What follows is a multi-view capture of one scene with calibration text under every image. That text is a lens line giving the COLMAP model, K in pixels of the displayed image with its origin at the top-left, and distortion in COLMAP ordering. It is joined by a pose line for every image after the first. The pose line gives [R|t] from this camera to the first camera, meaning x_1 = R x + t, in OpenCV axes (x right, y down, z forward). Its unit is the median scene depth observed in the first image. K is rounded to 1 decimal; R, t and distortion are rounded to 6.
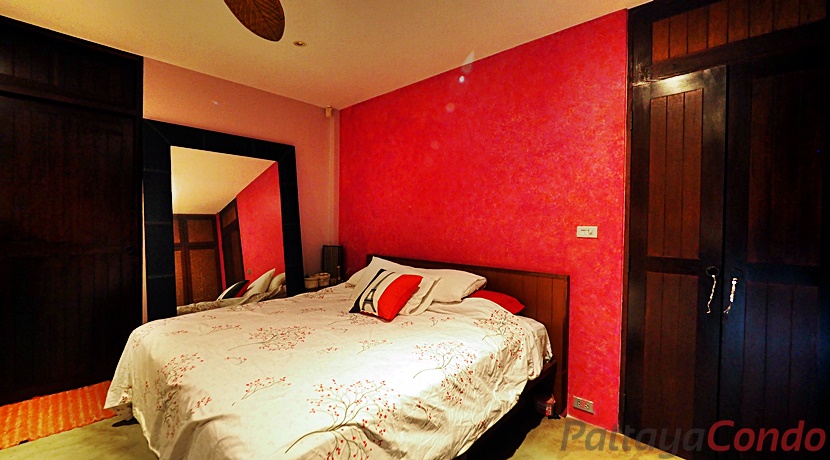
lens RADIAL K [[343.7, 0, 401.4], [0, 343.7, 225.8], [0, 0, 1]] dist [0.002184, 0.000387]
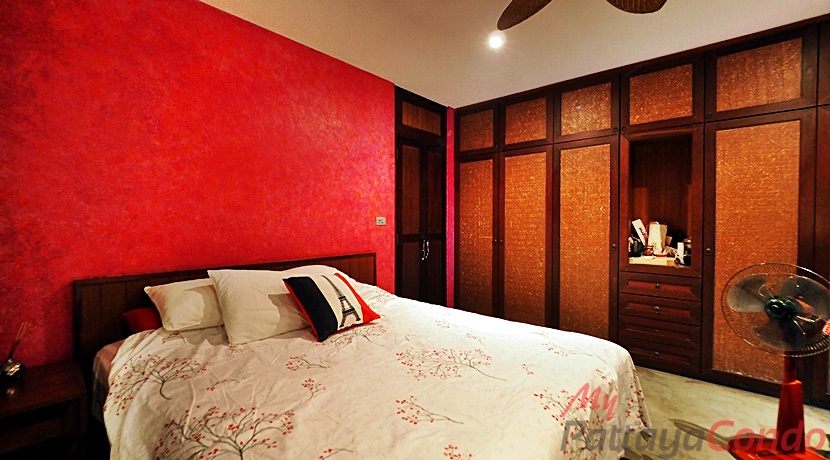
lens RADIAL K [[343.7, 0, 401.4], [0, 343.7, 225.8], [0, 0, 1]] dist [0.002184, 0.000387]
pose [[-0.013324, -0.027296, 0.999539, -0.856744], [0.005376, 0.999611, 0.027369, -0.002559], [-0.999897, 0.005739, -0.013173, 0.848965]]
